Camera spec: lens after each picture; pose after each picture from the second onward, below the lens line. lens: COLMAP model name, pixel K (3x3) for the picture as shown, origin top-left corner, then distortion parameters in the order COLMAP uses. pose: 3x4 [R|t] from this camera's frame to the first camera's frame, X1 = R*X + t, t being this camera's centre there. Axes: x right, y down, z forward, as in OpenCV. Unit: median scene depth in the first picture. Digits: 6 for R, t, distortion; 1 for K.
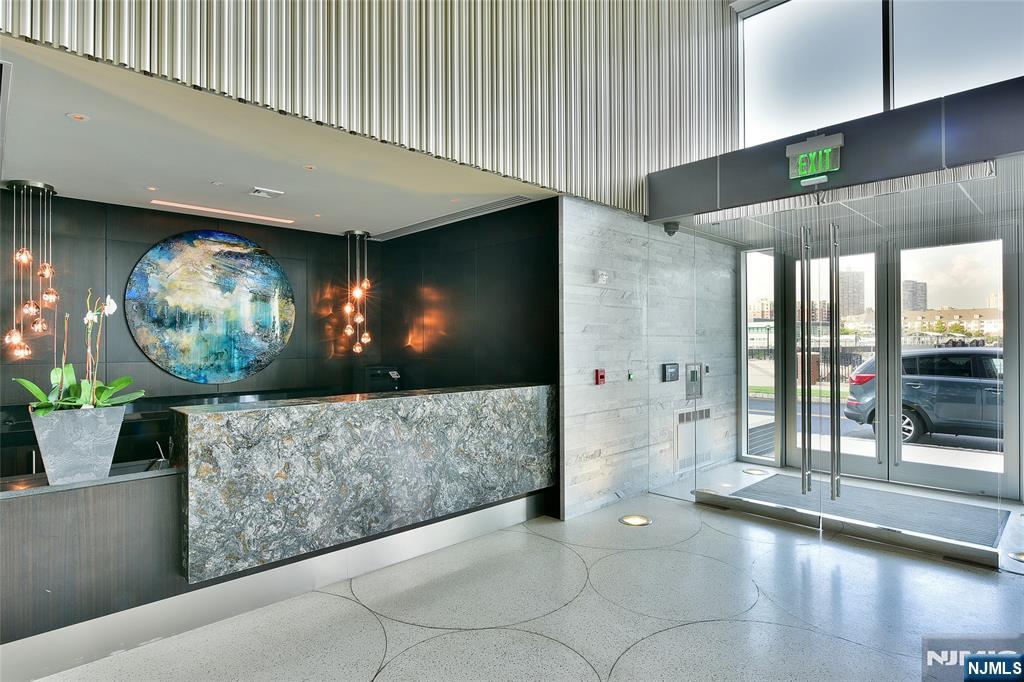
lens RADIAL K [[553.6, 0, 512.0], [0, 553.6, 341.0], [0, 0, 1]] dist [-0.001048, -0.000206]
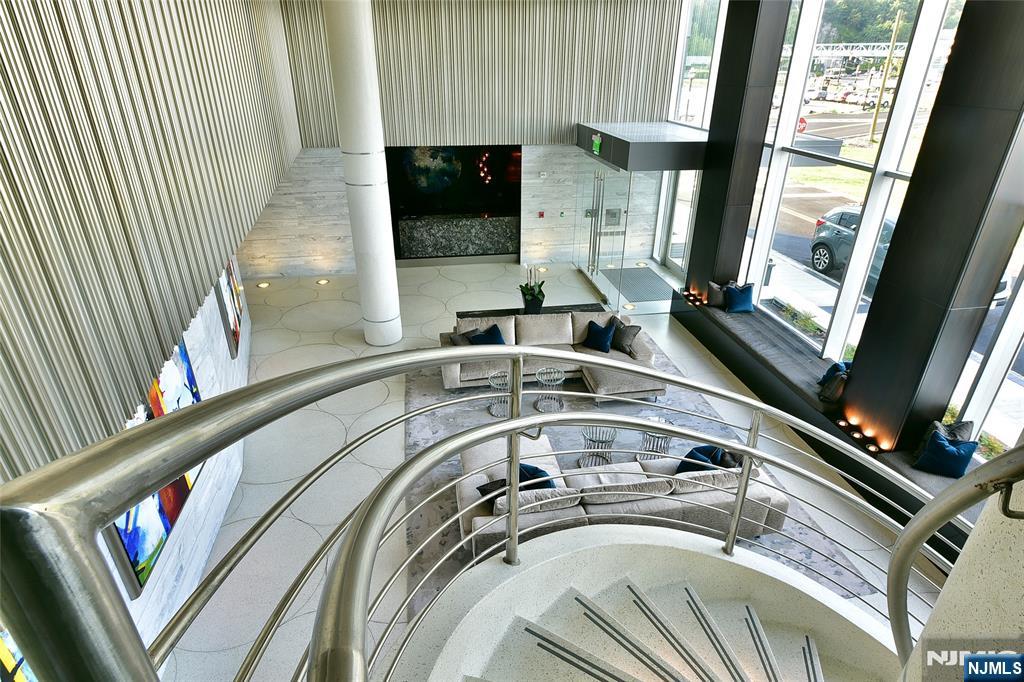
lens RADIAL K [[553.6, 0, 512.0], [0, 553.6, 341.0], [0, 0, 1]] dist [-0.001048, -0.000206]
pose [[0.827114, 0.262469, -0.496983, 1.403022], [-0.009201, 0.890463, 0.454963, -0.551508], [0.561959, -0.371733, 0.738929, -1.127729]]
